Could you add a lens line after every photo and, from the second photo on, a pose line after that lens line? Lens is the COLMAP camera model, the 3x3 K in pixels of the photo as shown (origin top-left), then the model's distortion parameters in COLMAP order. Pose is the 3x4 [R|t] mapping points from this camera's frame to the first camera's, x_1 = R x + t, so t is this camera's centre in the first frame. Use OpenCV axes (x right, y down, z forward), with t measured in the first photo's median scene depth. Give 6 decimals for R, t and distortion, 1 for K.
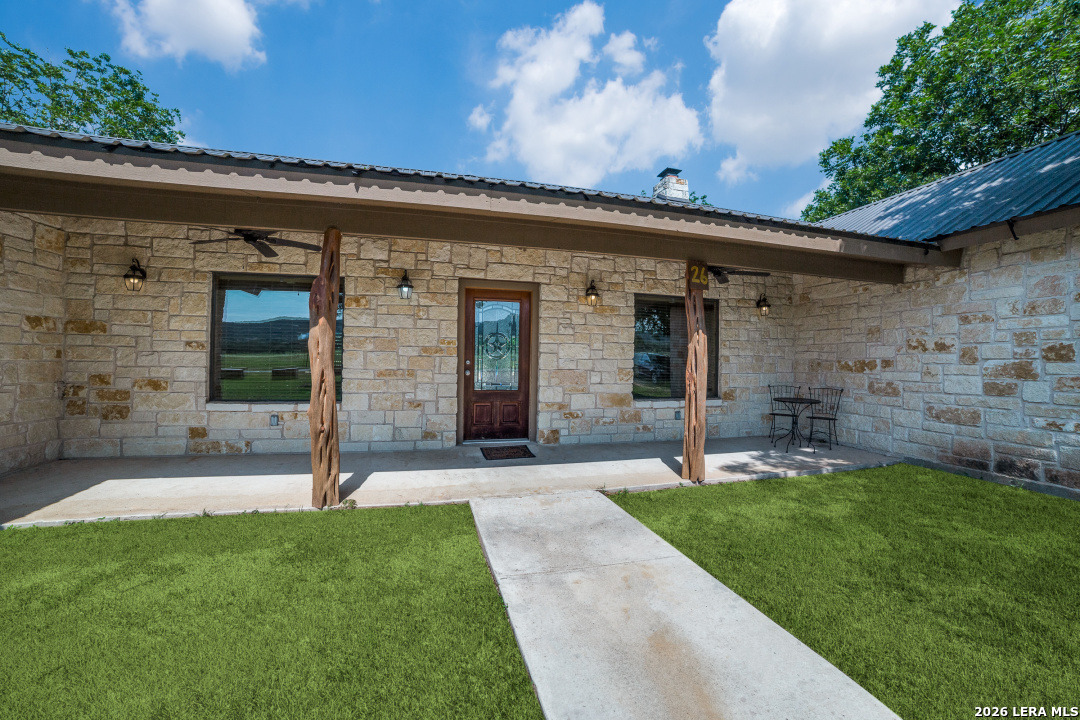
lens RADIAL K [[432.7, 0, 541.8], [0, 432.7, 359.2], [0, 0, 1]] dist [-0.105572, 0.036779]
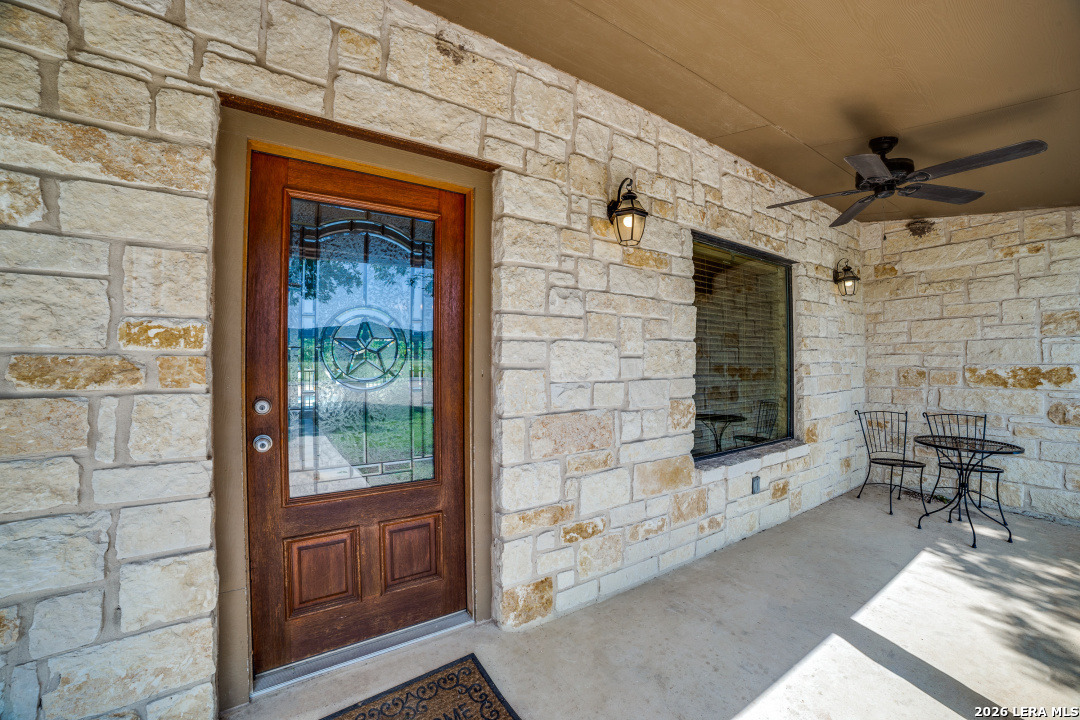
lens RADIAL K [[432.7, 0, 541.8], [0, 432.7, 359.2], [0, 0, 1]] dist [-0.105572, 0.036779]
pose [[0.947509, -0.015361, 0.319359, -0.082342], [0.019127, 0.999780, -0.008659, -0.018553], [-0.319156, 0.014313, 0.947594, 0.673182]]
